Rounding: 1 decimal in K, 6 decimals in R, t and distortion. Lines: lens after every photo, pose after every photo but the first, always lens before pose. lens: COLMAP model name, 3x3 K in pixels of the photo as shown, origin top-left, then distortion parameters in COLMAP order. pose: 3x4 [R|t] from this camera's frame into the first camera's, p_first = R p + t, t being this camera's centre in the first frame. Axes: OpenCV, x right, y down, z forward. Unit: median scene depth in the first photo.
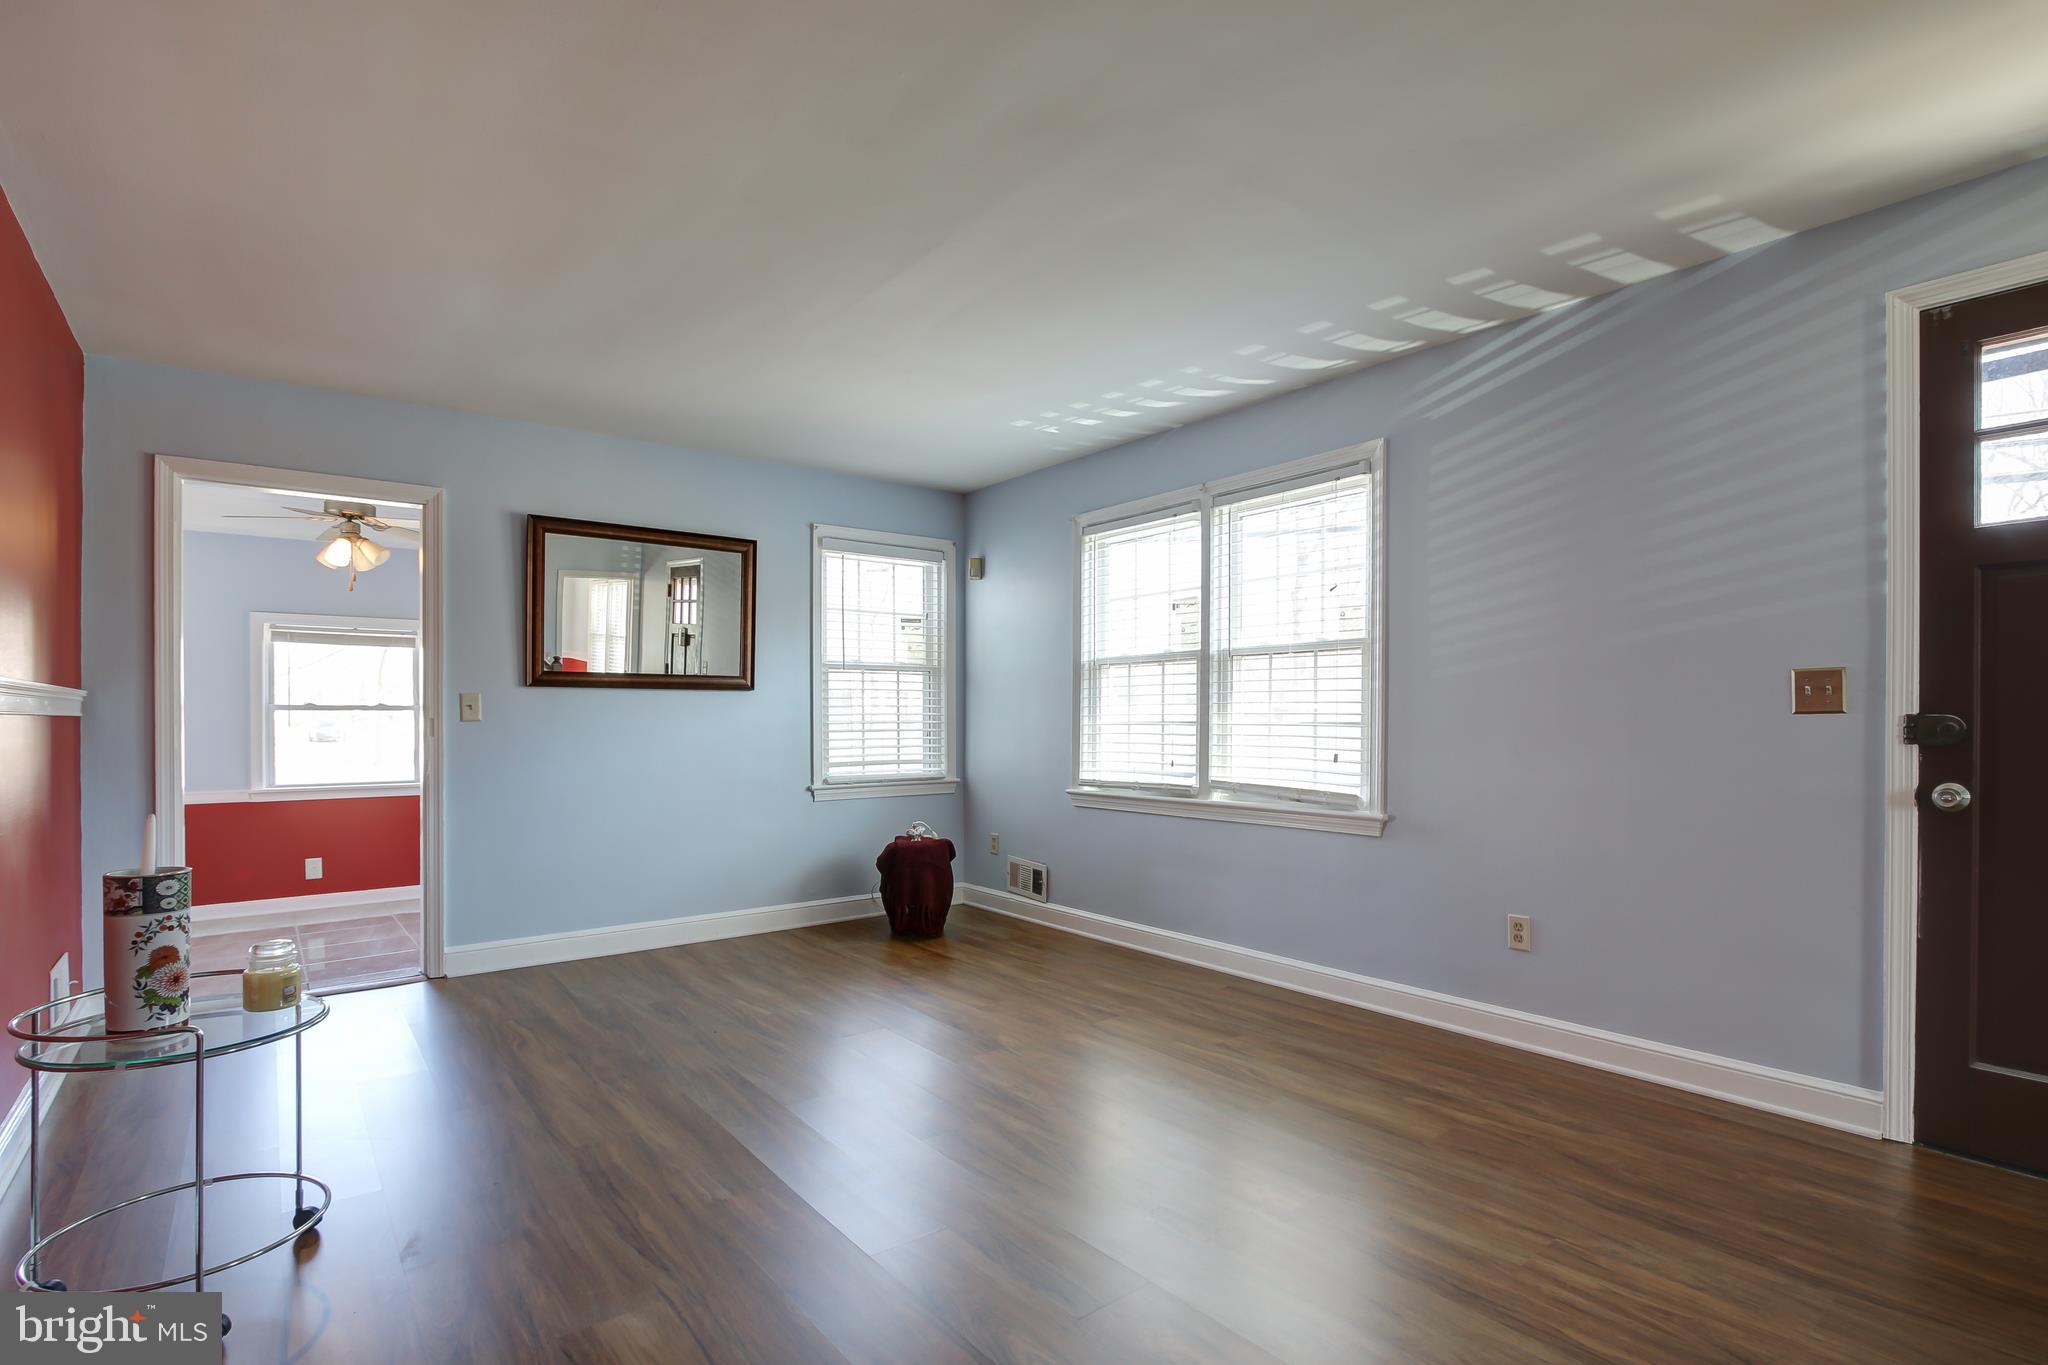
lens RADIAL K [[983.8, 0, 1020.9], [0, 983.8, 720.2], [0, 0, 1]] dist [-0.024531, -0.000395]
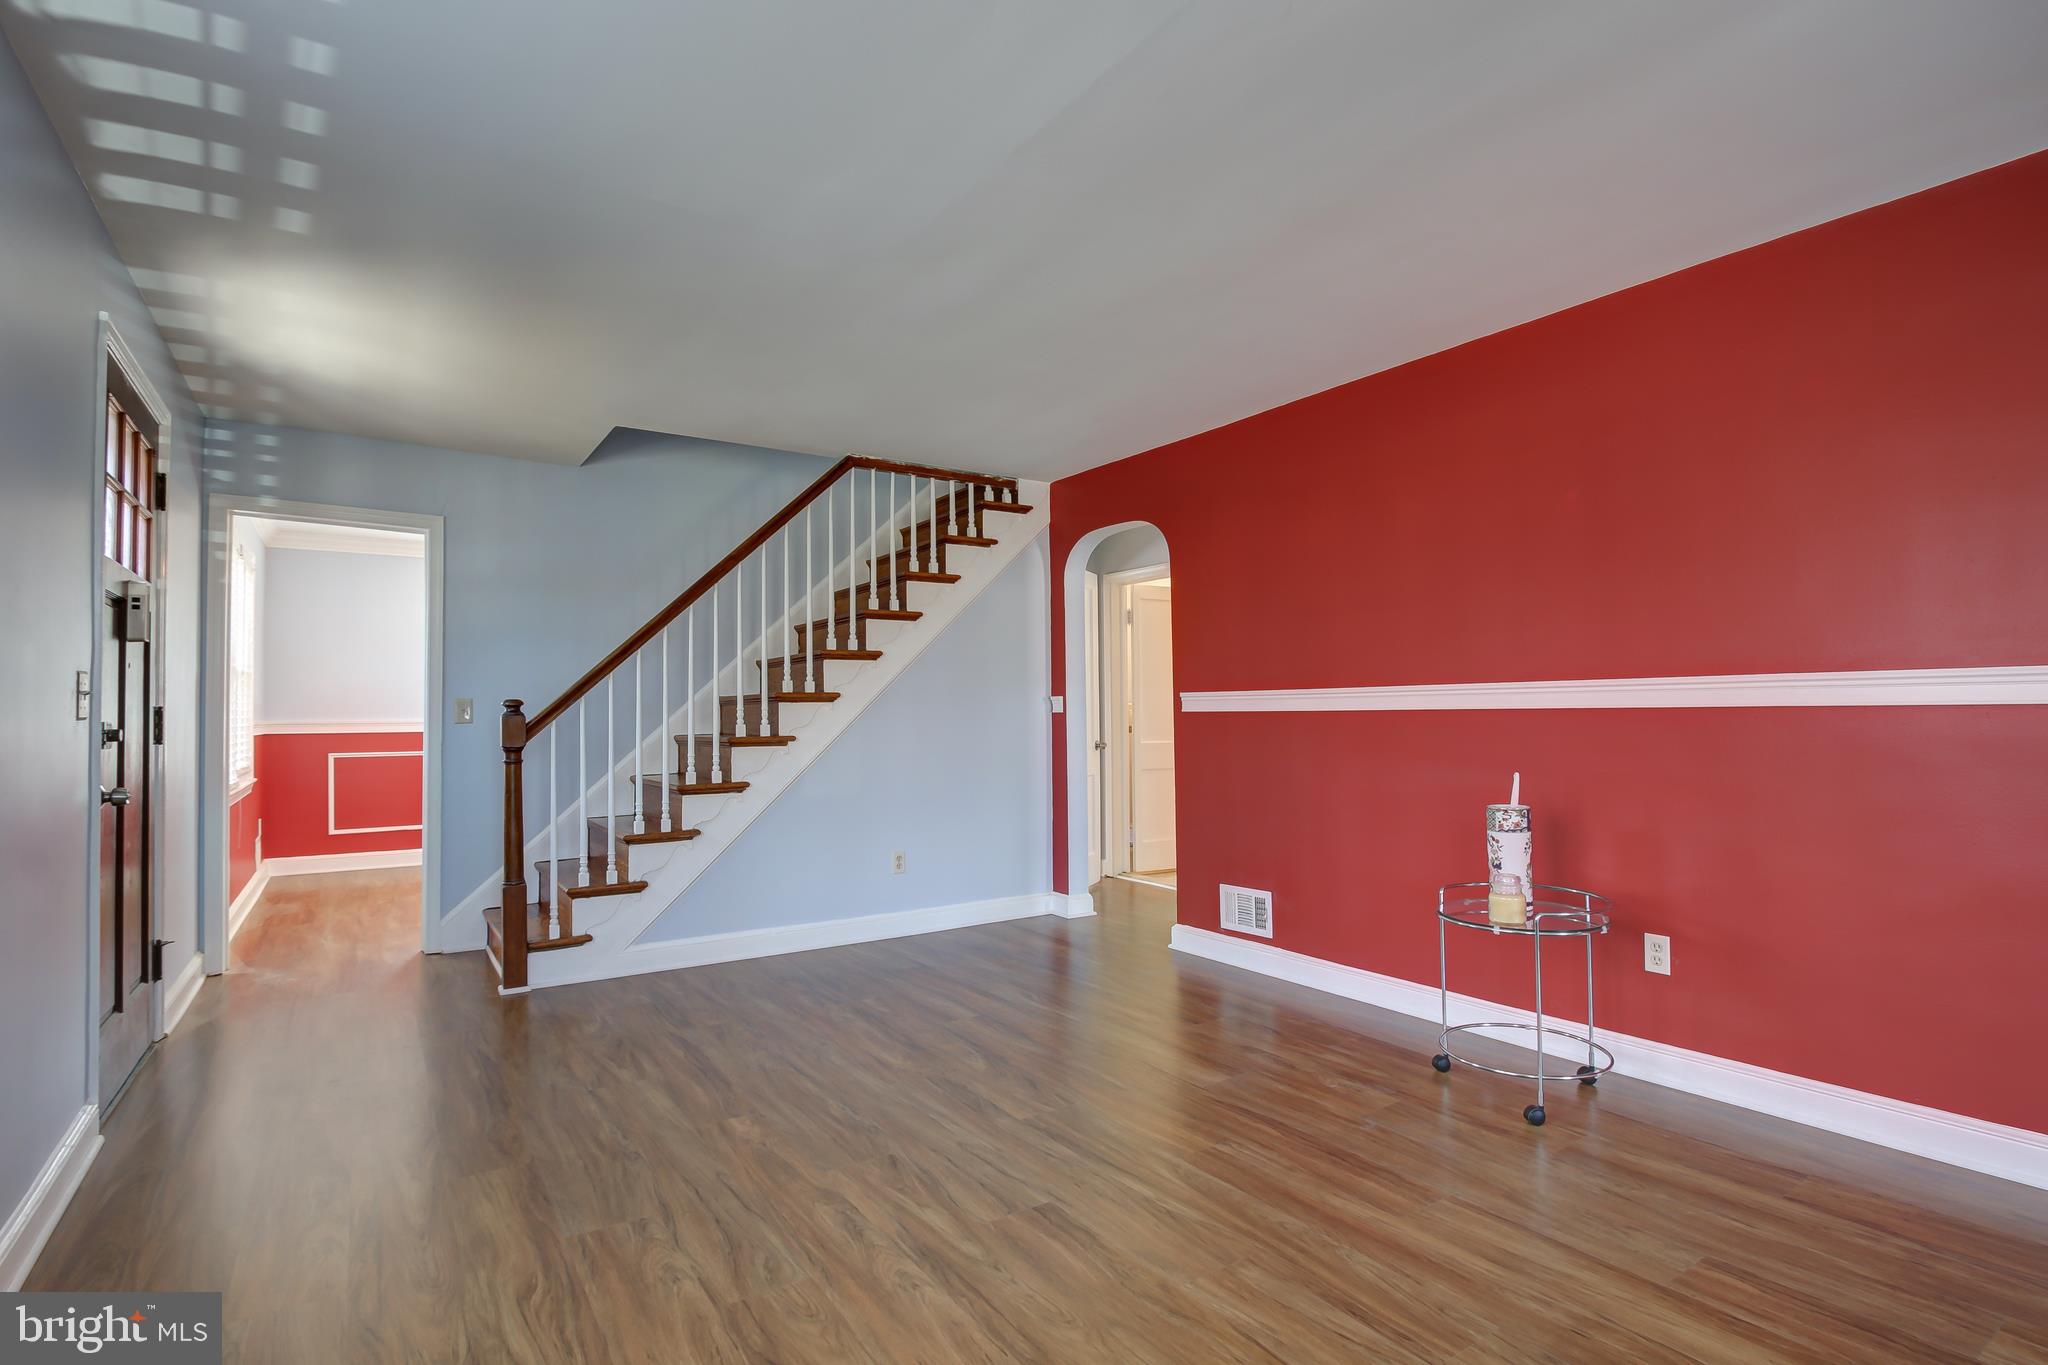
lens RADIAL K [[983.8, 0, 1031.0], [0, 983.8, 685.9], [0, 0, 1]] dist [-0.024531, -0.000395]
pose [[-0.998057, 0.009157, 0.061628, -0.072845], [0.007531, 0.999619, -0.026565, -0.002748], [-0.061848, -0.026049, -0.997746, 0.961812]]
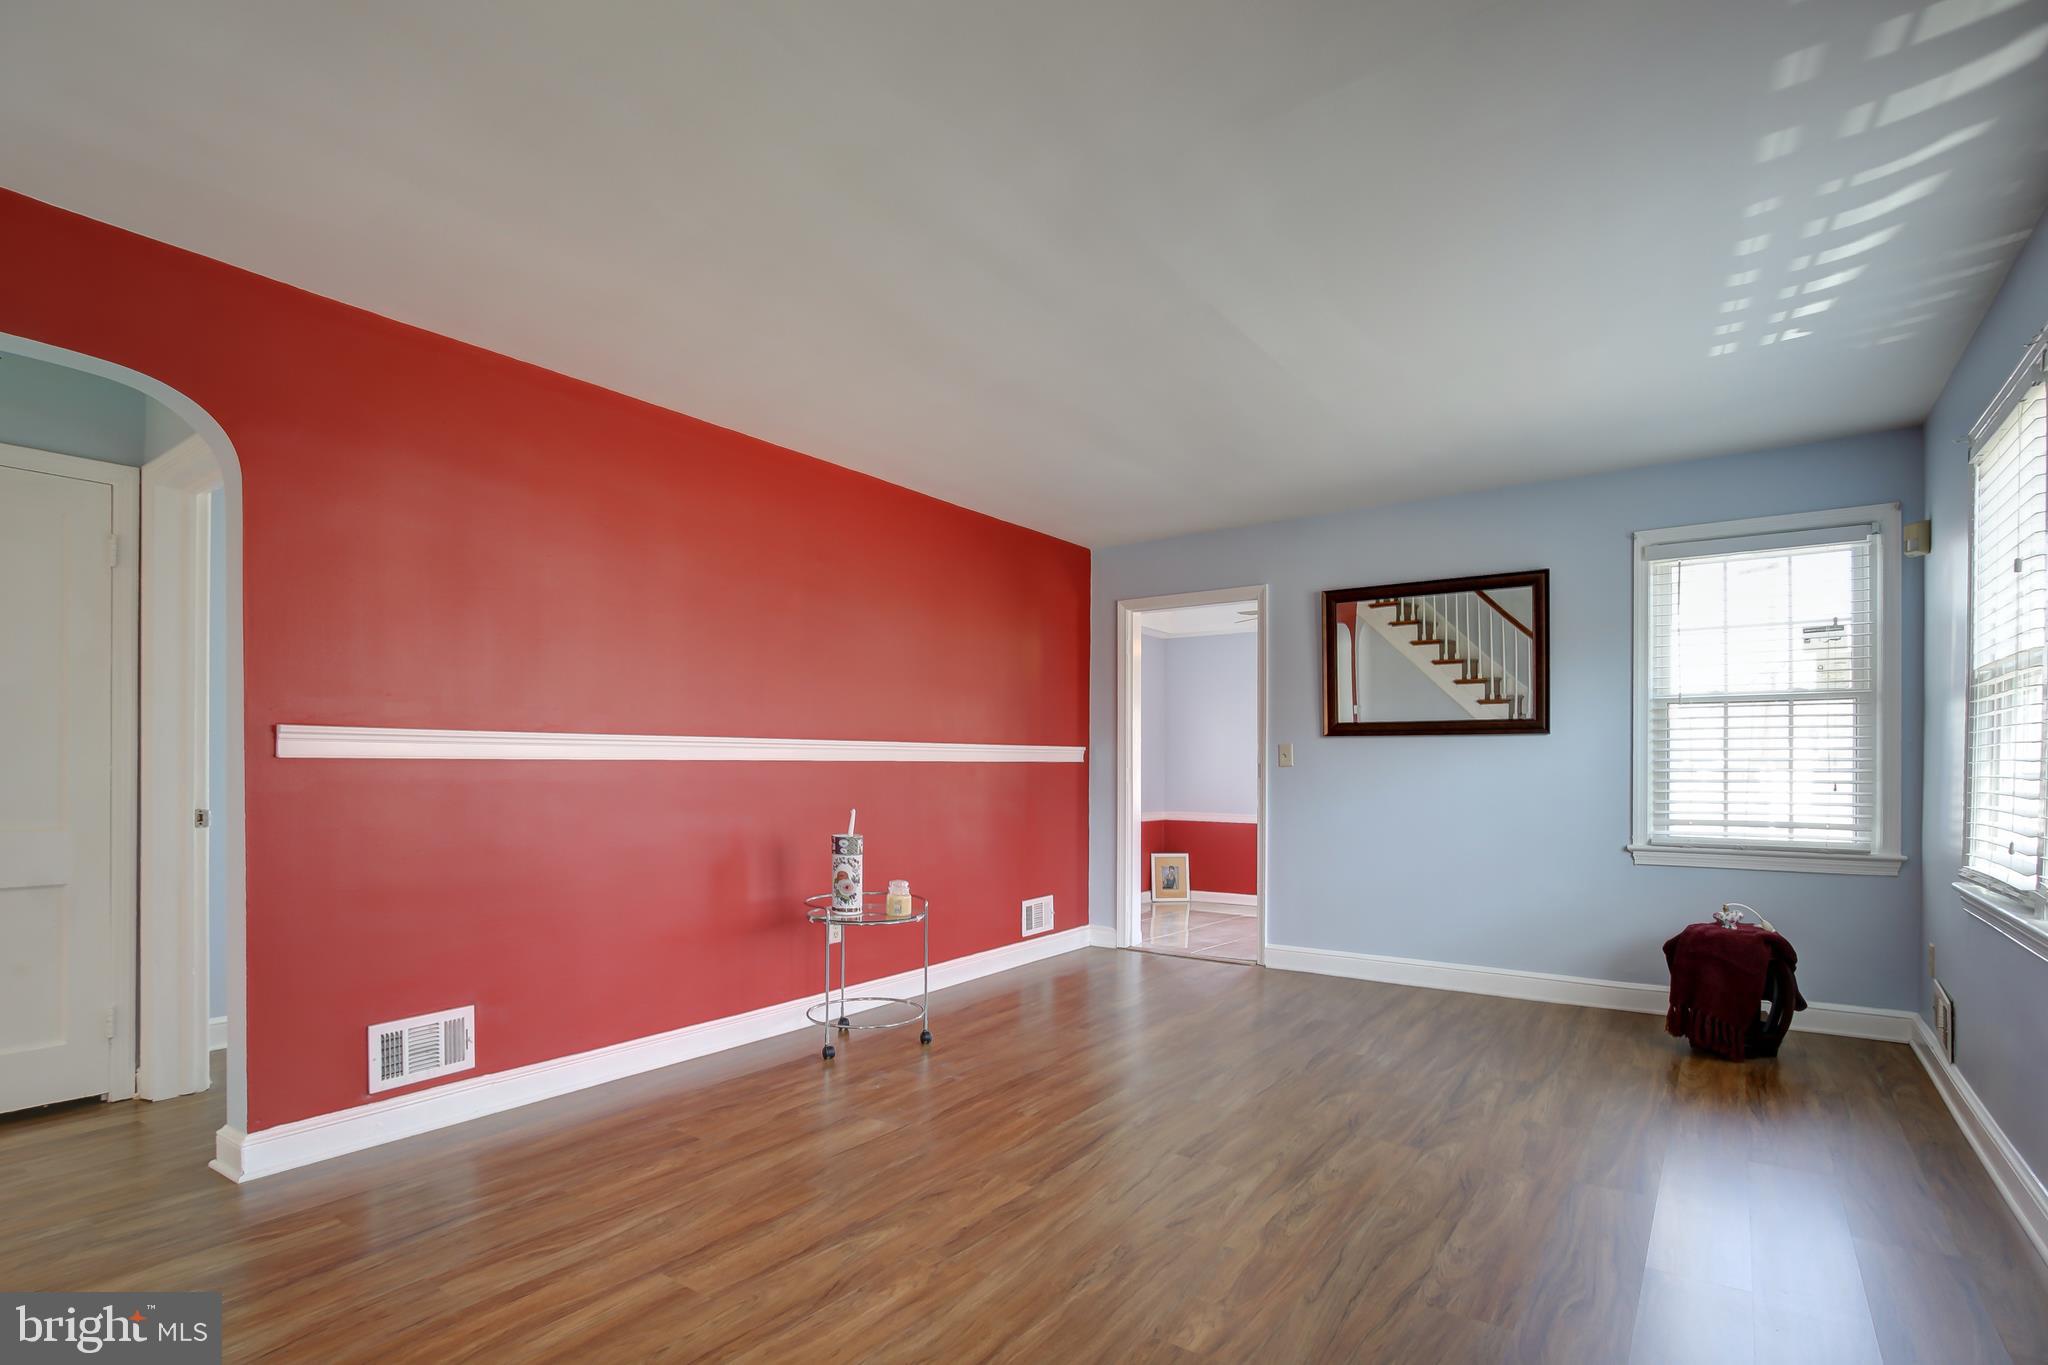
lens RADIAL K [[983.8, 0, 1015.9], [0, 983.8, 763.4], [0, 0, 1]] dist [-0.024531, -0.000395]
pose [[0.274636, 0.001141, -0.961548, 0.455832], [-0.004155, 0.999991, -0.000001, -0.001025], [0.961539, 0.003996, 0.274638, 0.273373]]
